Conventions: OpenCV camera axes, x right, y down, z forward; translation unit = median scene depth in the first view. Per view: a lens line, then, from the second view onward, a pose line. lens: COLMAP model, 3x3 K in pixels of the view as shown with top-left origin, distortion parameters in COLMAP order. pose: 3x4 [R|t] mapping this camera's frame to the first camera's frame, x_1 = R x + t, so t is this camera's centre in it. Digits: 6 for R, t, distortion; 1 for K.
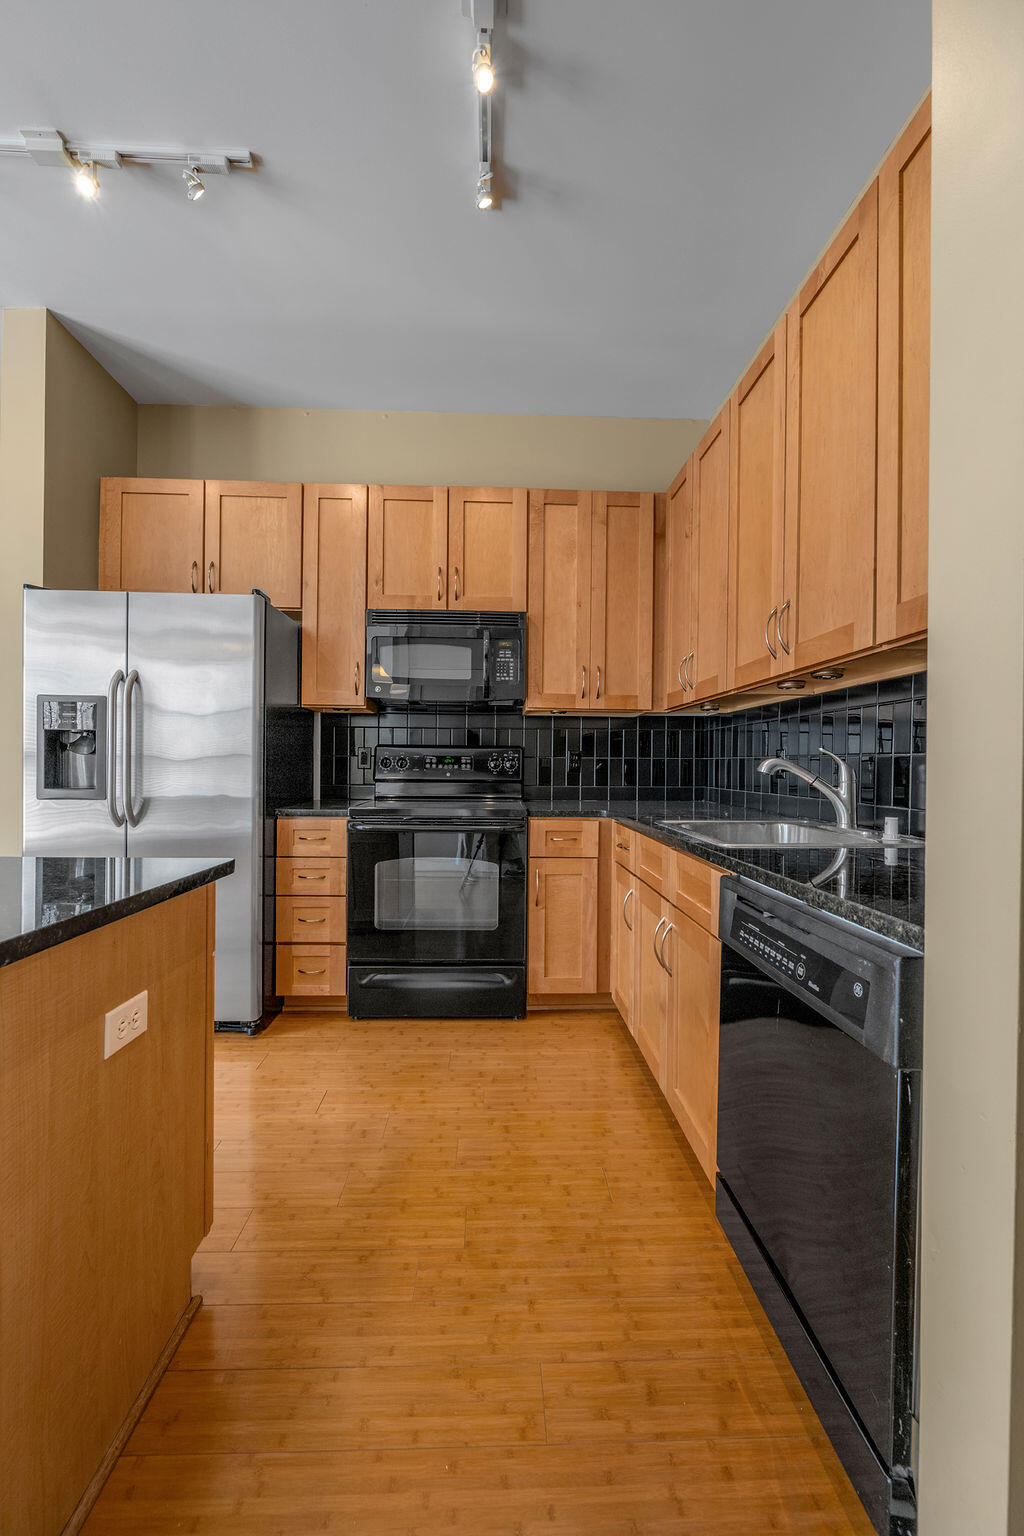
lens RADIAL K [[620.2, 0, 506.2], [0, 620.2, 760.6], [0, 0, 1]] dist [0.000580, 0.000236]
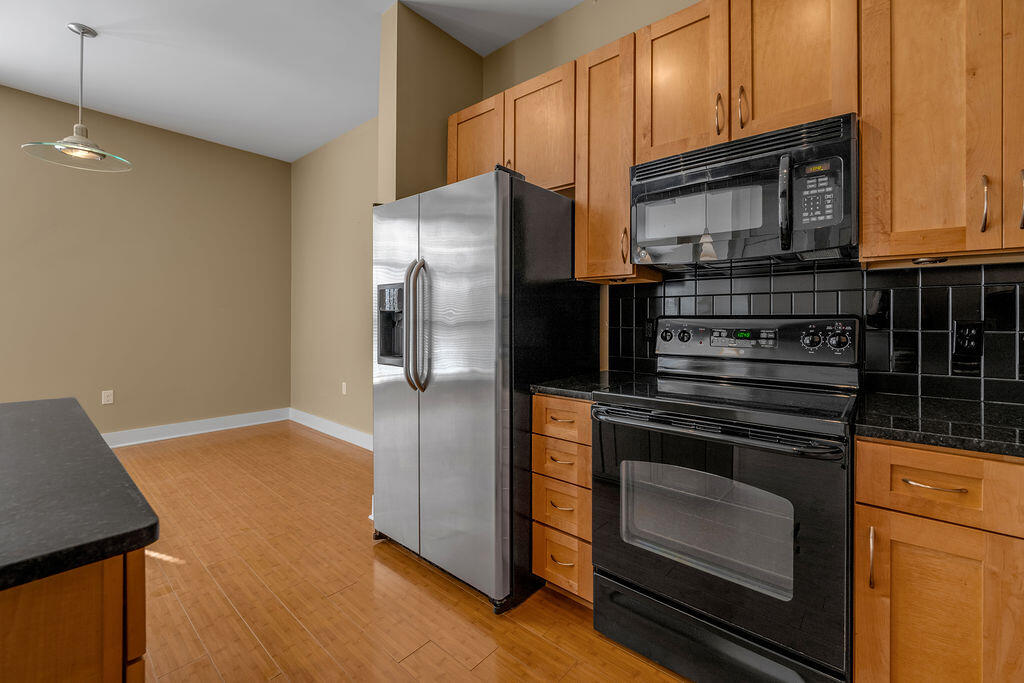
lens RADIAL K [[423.3, 0, 520.9], [0, 423.3, 319.4], [0, 0, 1]] dist [-0.007770, 0.000466]
pose [[0.748622, -0.008894, -0.662937, 0.066840], [0.009155, 0.999953, -0.003078, -0.024595], [0.662934, -0.003765, 0.748669, 0.478840]]
